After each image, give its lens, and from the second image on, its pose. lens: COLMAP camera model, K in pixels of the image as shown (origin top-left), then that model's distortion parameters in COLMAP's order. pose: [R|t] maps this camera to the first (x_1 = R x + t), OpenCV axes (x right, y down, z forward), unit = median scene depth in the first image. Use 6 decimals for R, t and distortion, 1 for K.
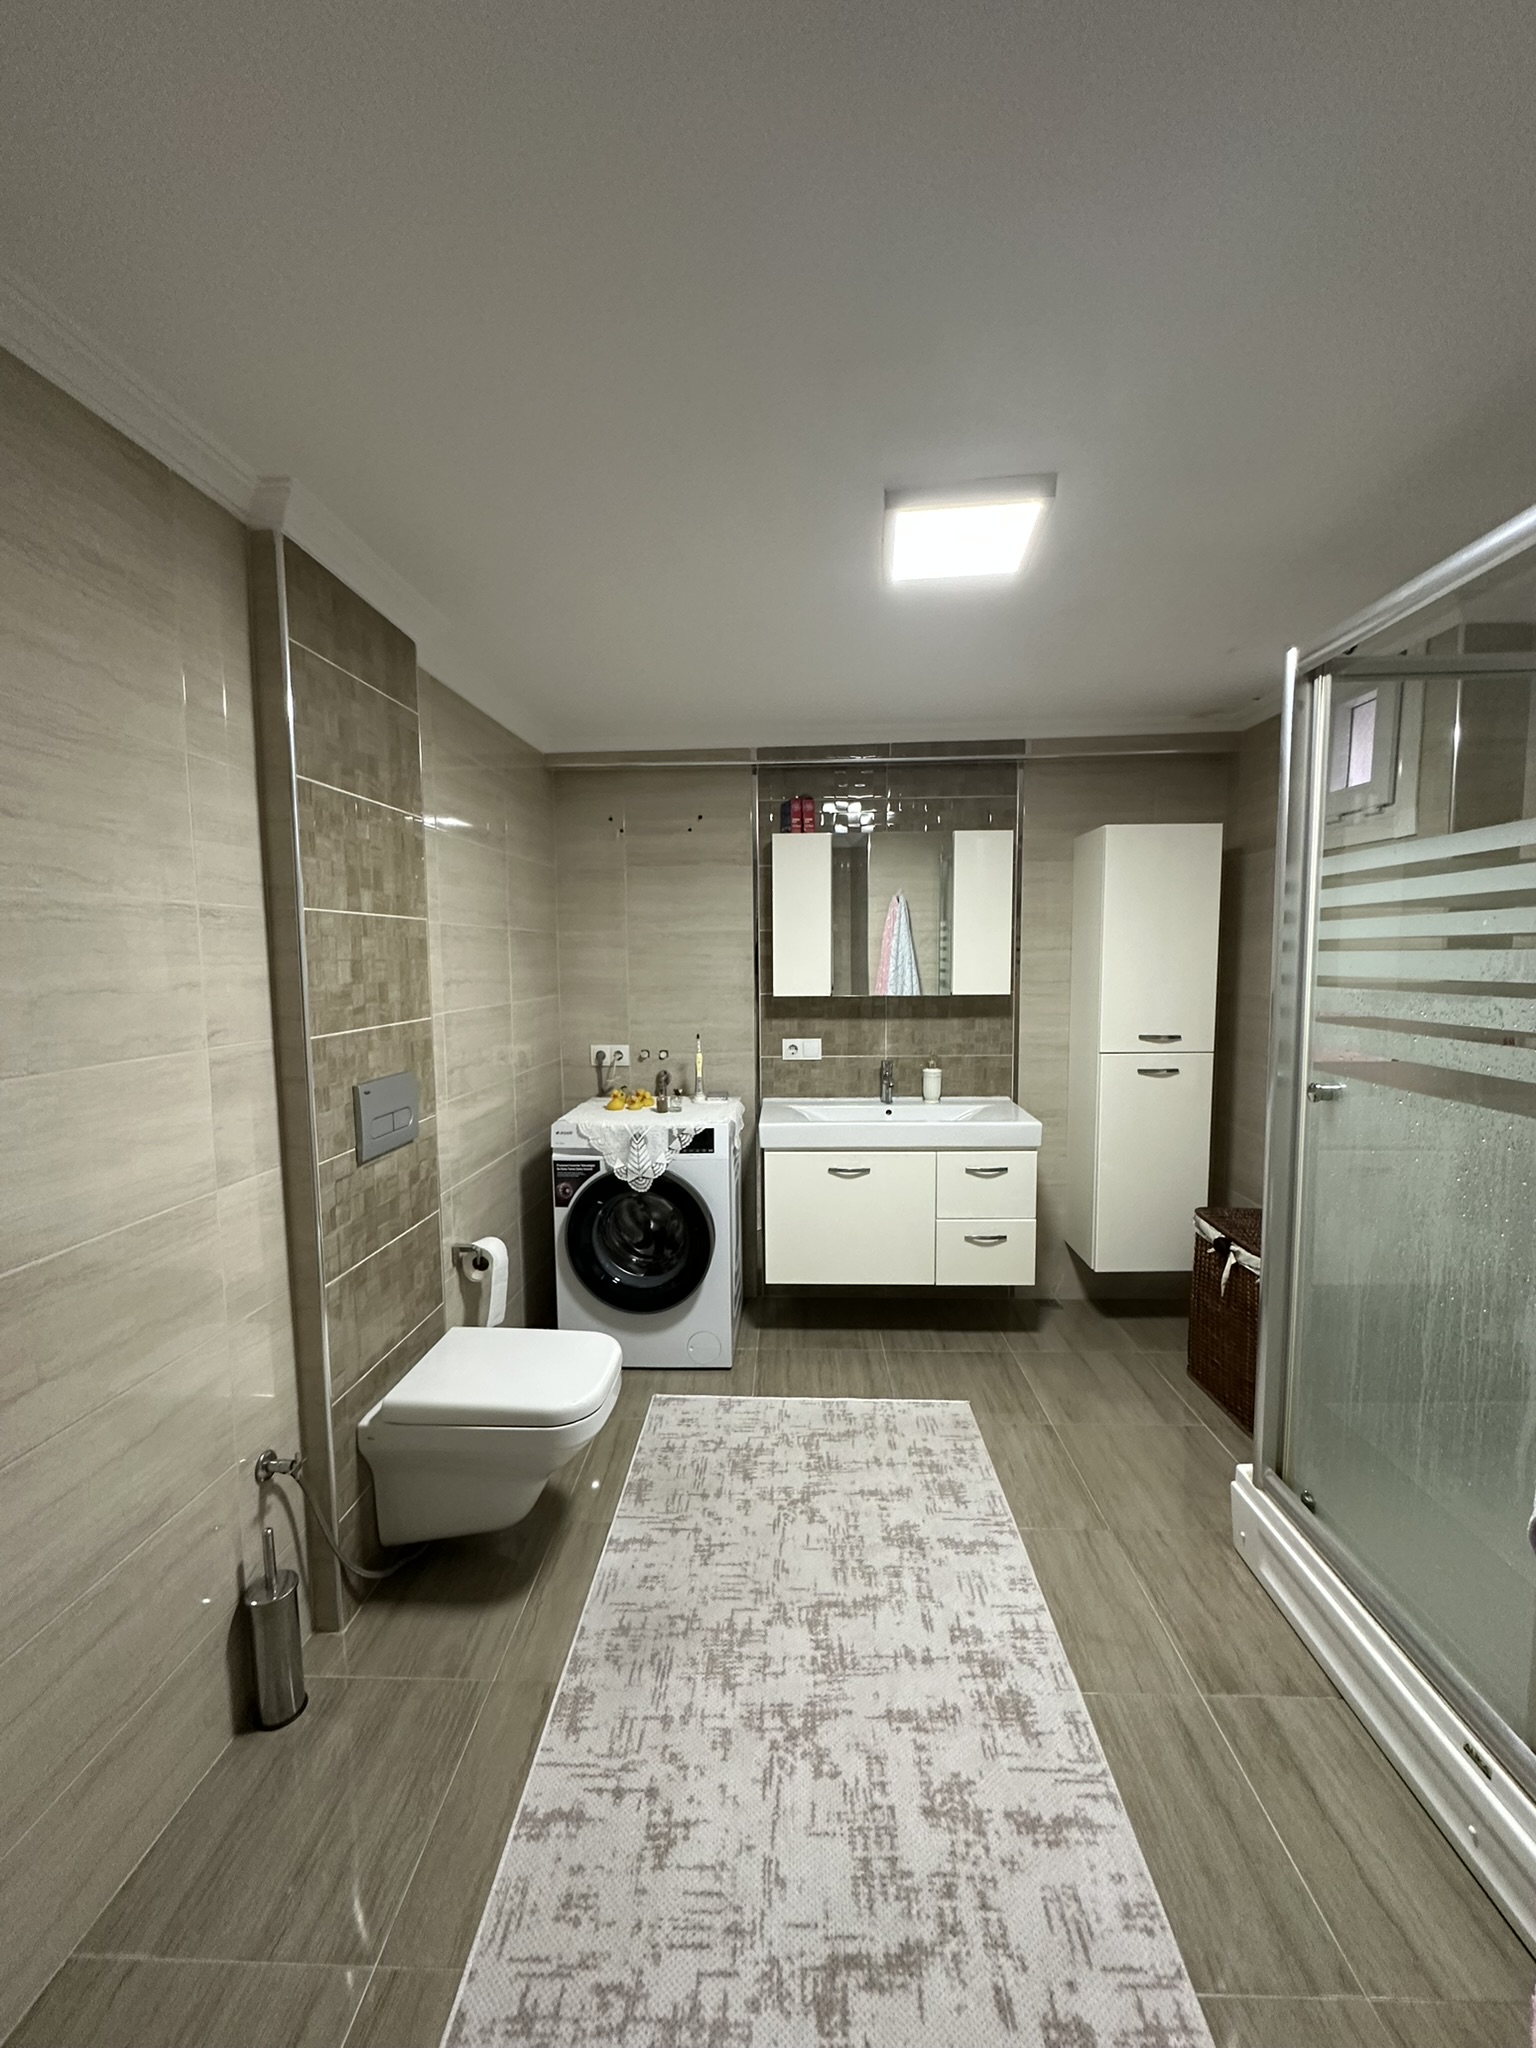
lens RADIAL K [[816.8, 0, 767.2], [0, 816.8, 1026.9], [0, 0, 1]] dist [-0.005199, 0.001775]
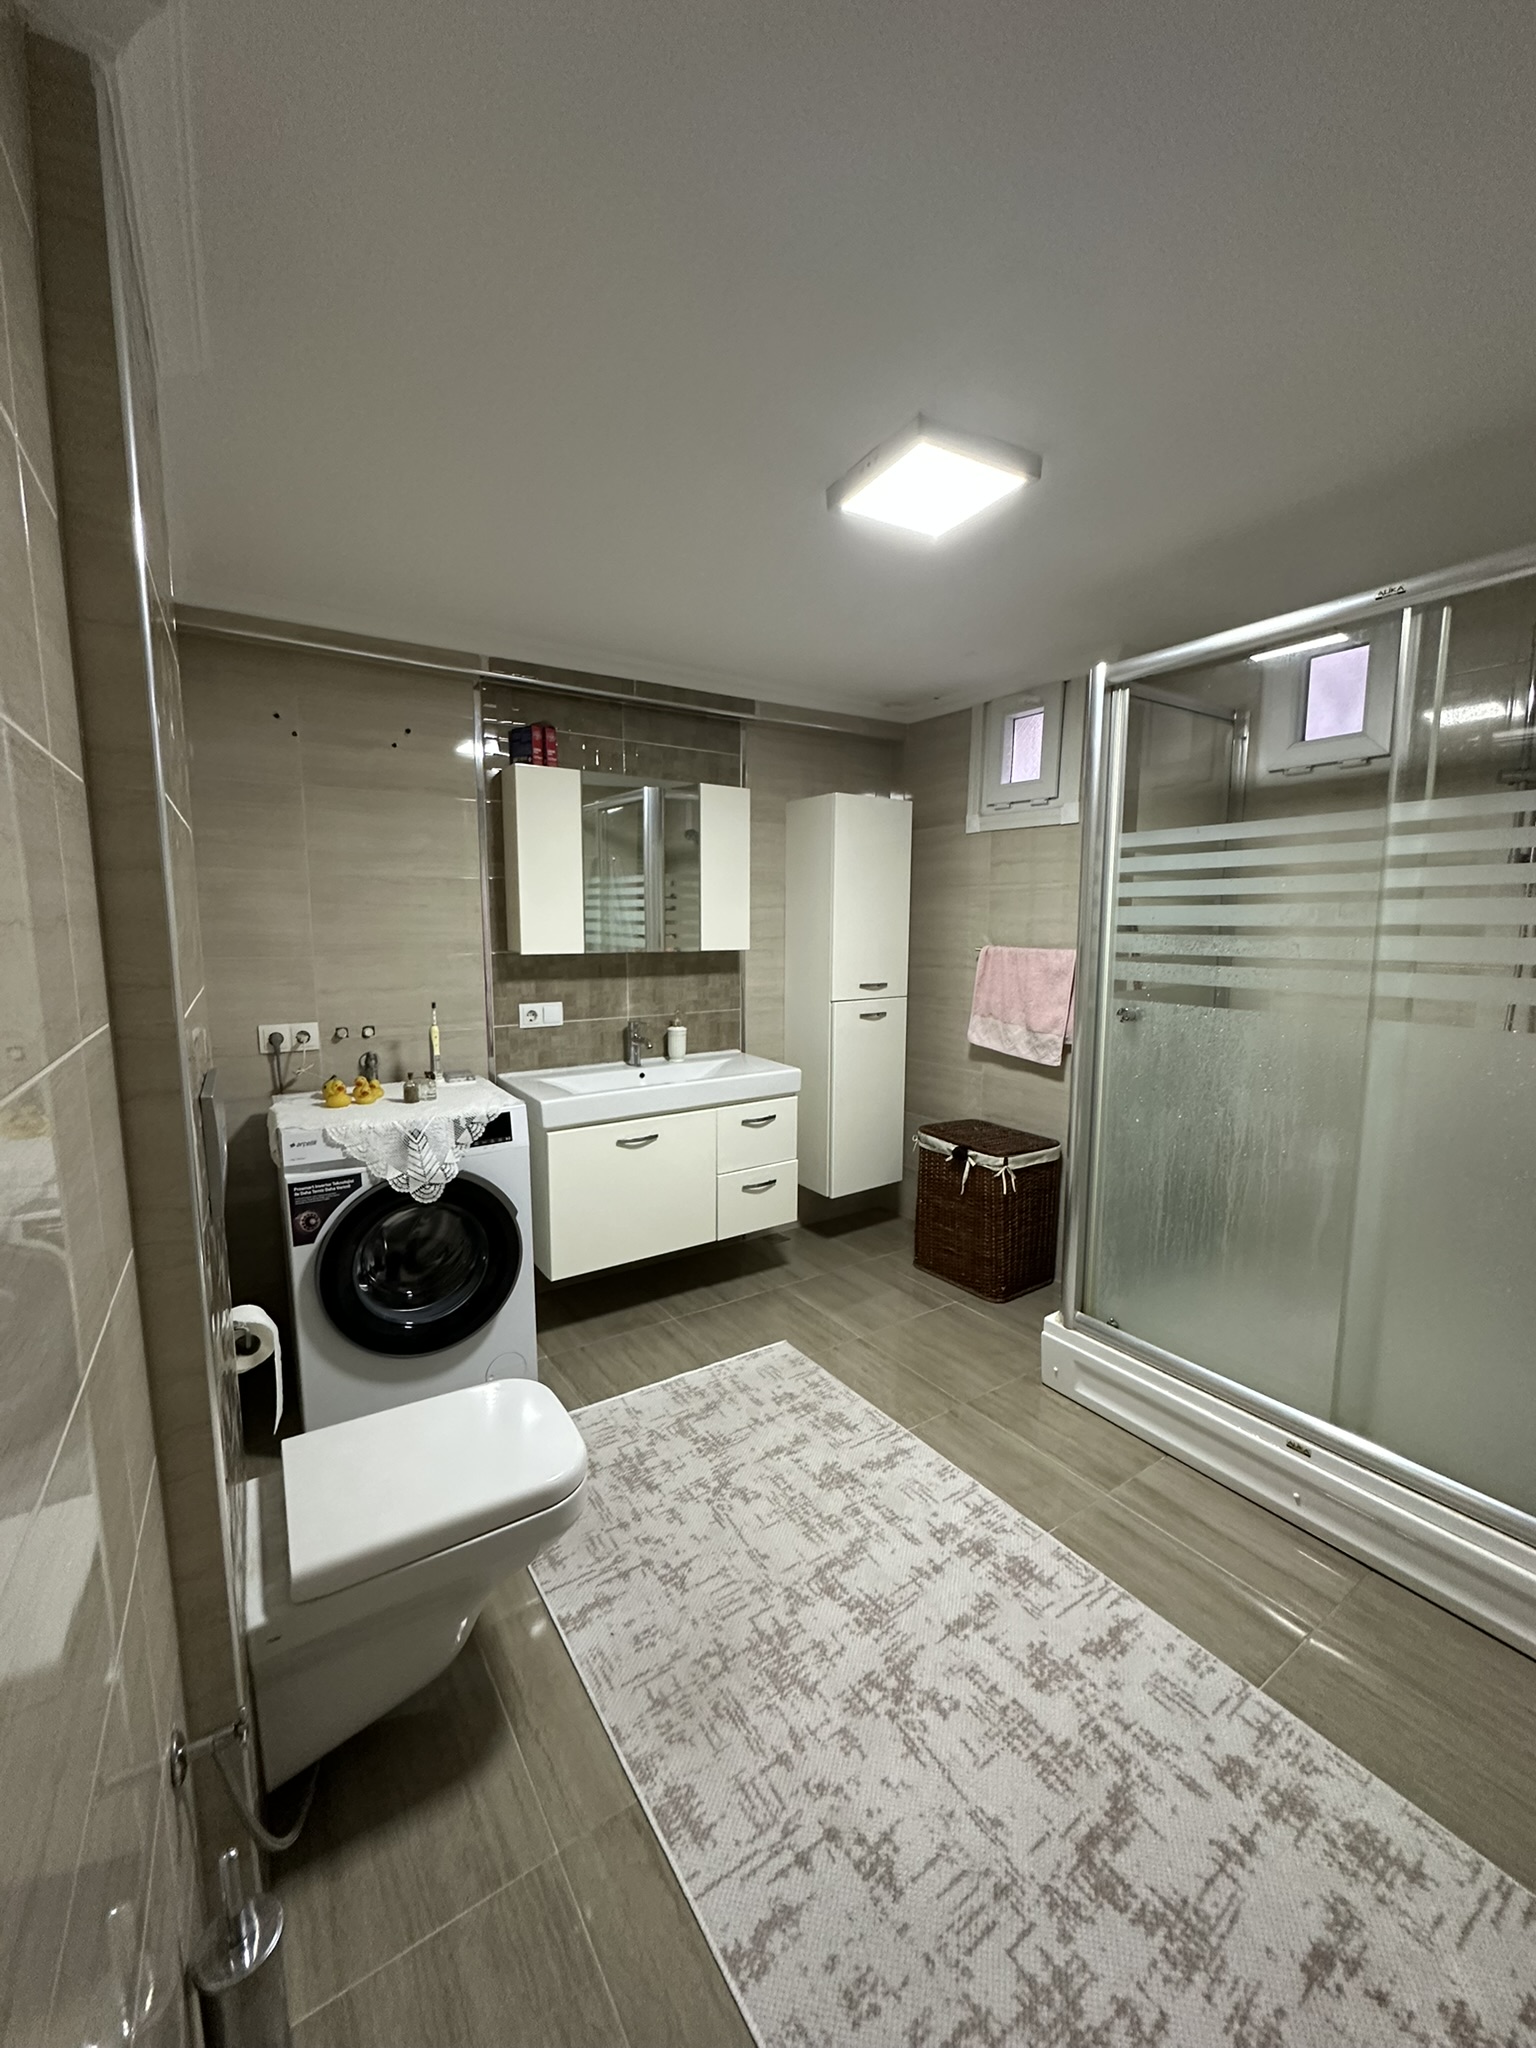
lens RADIAL K [[816.8, 0, 767.2], [0, 816.8, 1026.9], [0, 0, 1]] dist [-0.005199, 0.001775]
pose [[0.808942, -0.065377, 0.584242, -0.431563], [0.041537, 0.997670, 0.054127, 0.004127], [-0.586420, -0.019518, 0.809772, 0.219351]]
